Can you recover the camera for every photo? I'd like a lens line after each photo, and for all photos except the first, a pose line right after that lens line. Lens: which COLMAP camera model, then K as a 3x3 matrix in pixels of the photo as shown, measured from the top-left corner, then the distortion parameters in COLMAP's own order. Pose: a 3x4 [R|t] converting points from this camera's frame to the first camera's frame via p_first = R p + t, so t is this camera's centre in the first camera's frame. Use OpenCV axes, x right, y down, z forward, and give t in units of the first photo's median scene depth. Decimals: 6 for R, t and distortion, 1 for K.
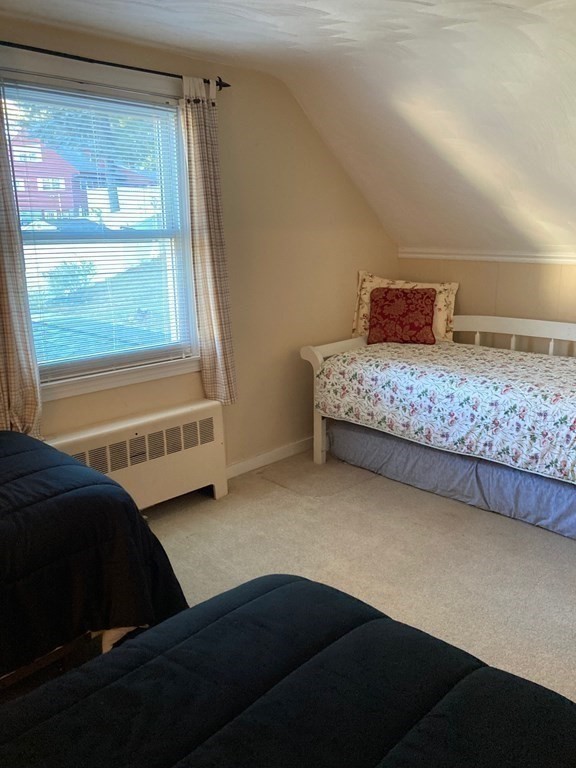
lens RADIAL K [[627.3, 0, 288.5], [0, 627.3, 385.9], [0, 0, 1]] dist [0.038002, -0.022304]
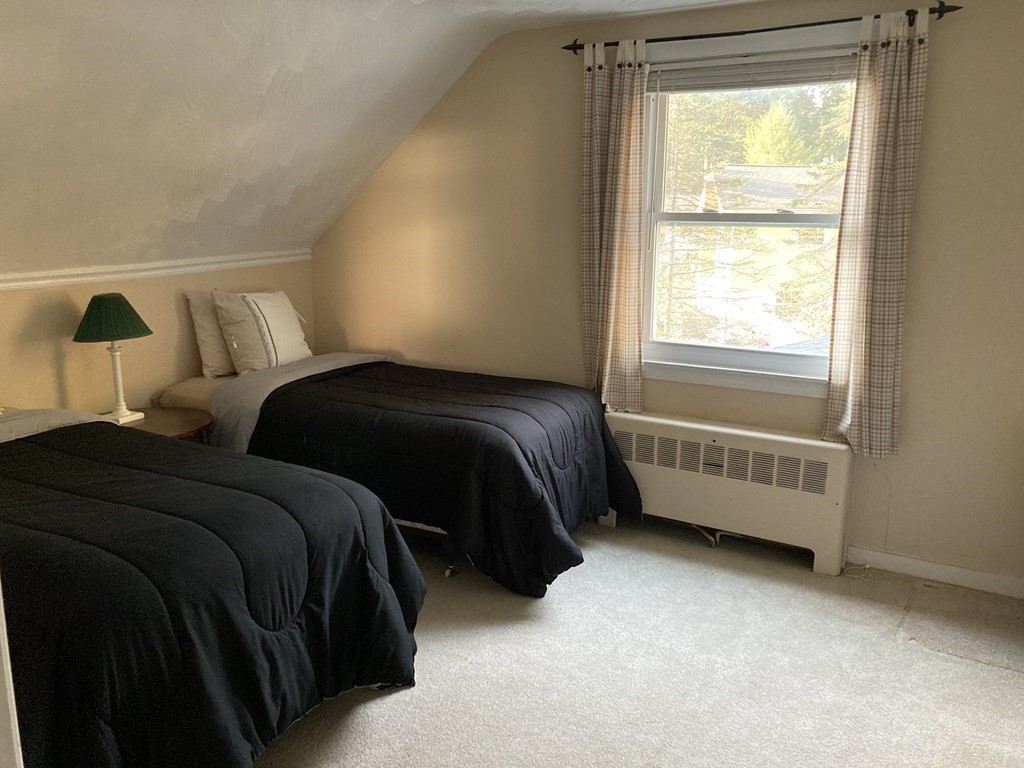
lens RADIAL K [[836.5, 0, 511.9], [0, 836.5, 382.1], [0, 0, 1]] dist [0.038002, -0.022304]
pose [[0.241170, 0.213308, -0.946751, 0.746842], [-0.243107, 0.957721, 0.153852, -0.109232], [0.939540, 0.193057, 0.282830, 0.361825]]
